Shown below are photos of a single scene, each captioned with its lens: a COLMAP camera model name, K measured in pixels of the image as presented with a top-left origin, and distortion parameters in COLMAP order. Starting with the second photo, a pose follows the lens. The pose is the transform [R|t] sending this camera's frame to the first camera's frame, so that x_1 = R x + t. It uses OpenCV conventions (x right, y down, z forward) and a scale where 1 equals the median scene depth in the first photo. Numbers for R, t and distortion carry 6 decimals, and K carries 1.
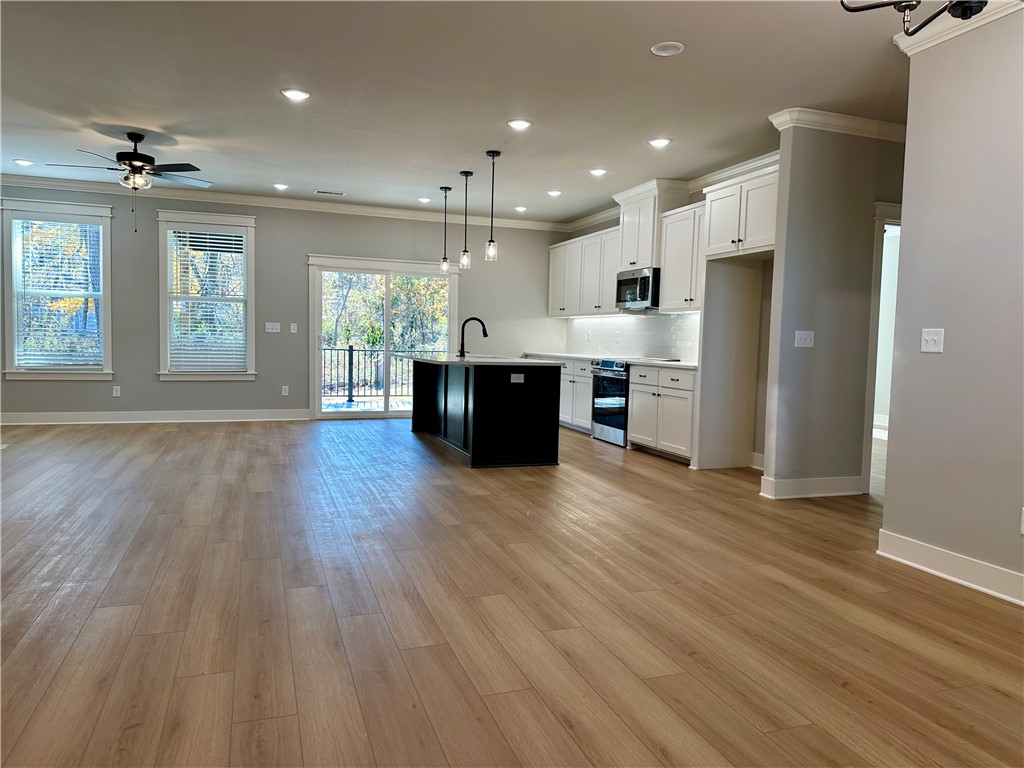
lens RADIAL K [[707.6, 0, 512.0], [0, 707.6, 384.0], [0, 0, 1]] dist [0.137295, -0.250198]
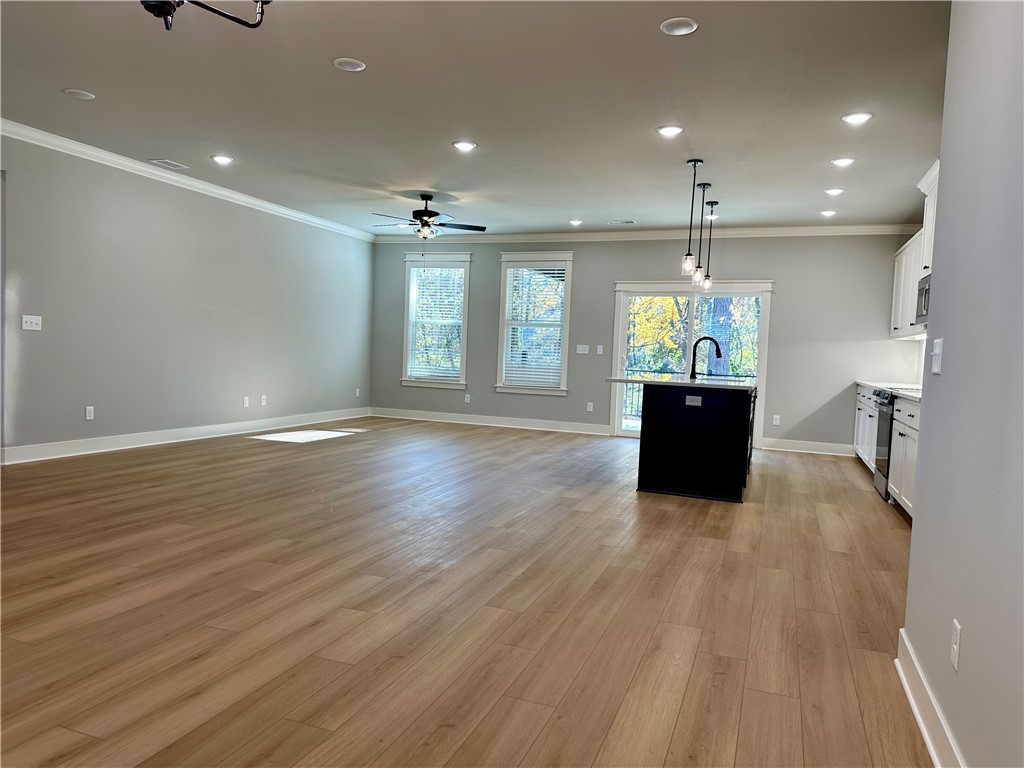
lens RADIAL K [[707.6, 0, 512.0], [0, 707.6, 384.0], [0, 0, 1]] dist [0.137295, -0.250198]
pose [[0.762833, 0.038076, -0.645473, 0.361410], [-0.065164, 0.997709, -0.018158, 0.002421], [0.643304, 0.055913, 0.763567, 0.117383]]
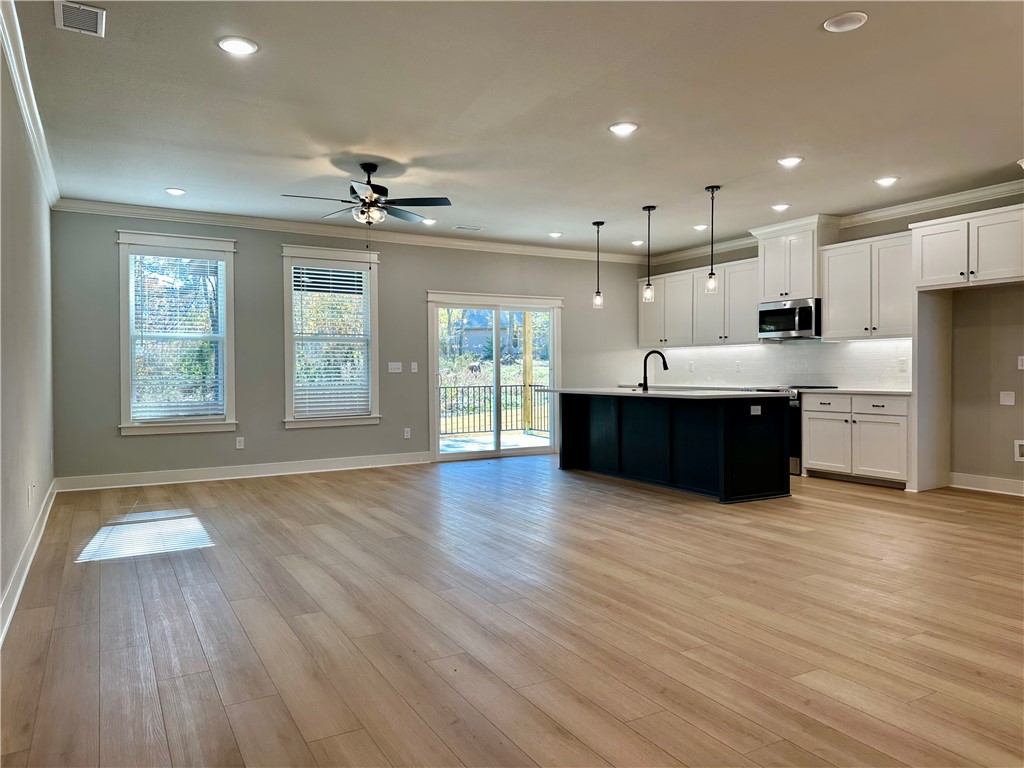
lens RADIAL K [[709.8, 0, 510.9], [0, 709.8, 375.9], [0, 0, 1]] dist [0.098771, -0.145678]
pose [[0.984351, -0.031027, 0.173466, -0.427063], [0.040639, 0.997813, -0.052139, -0.014945], [-0.171469, 0.058372, 0.983459, 0.057012]]
